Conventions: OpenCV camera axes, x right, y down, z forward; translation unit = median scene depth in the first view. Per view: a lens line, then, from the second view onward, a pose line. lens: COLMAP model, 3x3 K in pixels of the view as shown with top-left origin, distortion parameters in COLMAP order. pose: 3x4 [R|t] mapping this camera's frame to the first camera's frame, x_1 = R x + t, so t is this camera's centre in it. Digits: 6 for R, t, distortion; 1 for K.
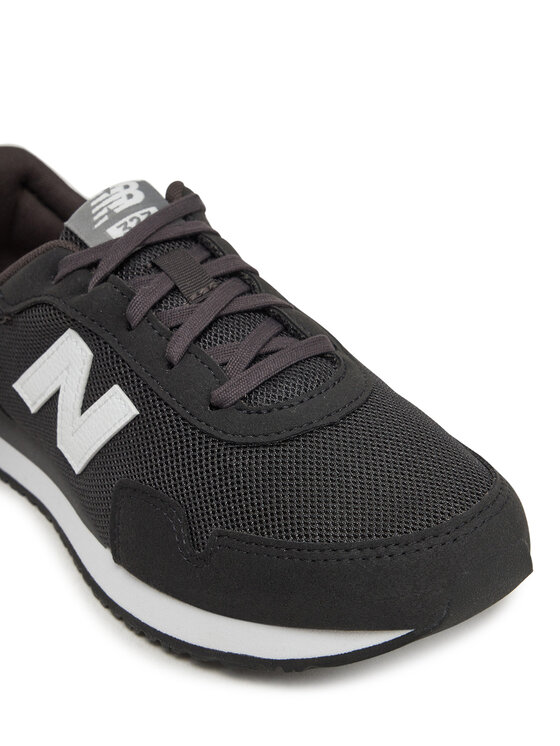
lens RADIAL K [[1261.7, 0, 280.0], [0, 1261.7, 373.0], [0, 0, 1]] dist [-0.272184, -0.052847]
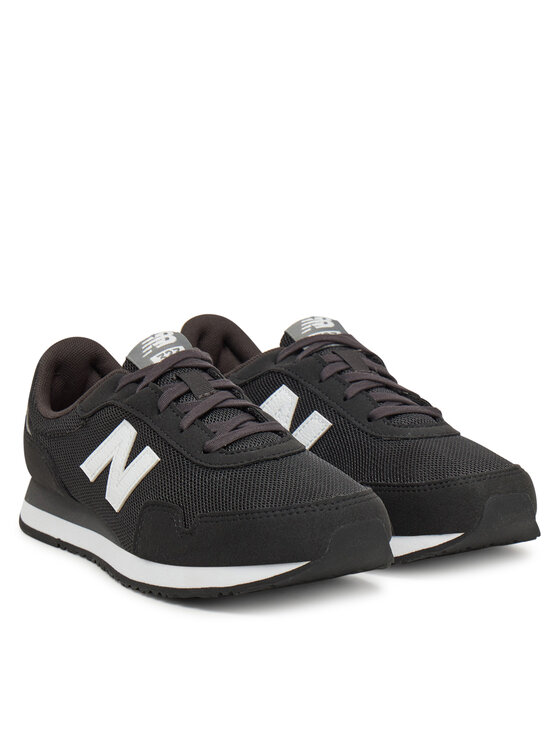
lens RADIAL K [[2199.0, 0, 280.0], [0, 2199.0, 373.0], [0, 0, 1]] dist [-2.753121, 0.184124]
pose [[0.994753, 0.050542, -0.088954, 0.274005], [-0.079044, 0.931681, -0.354573, 0.877734], [0.064956, 0.359744, 0.930787, -1.568687]]
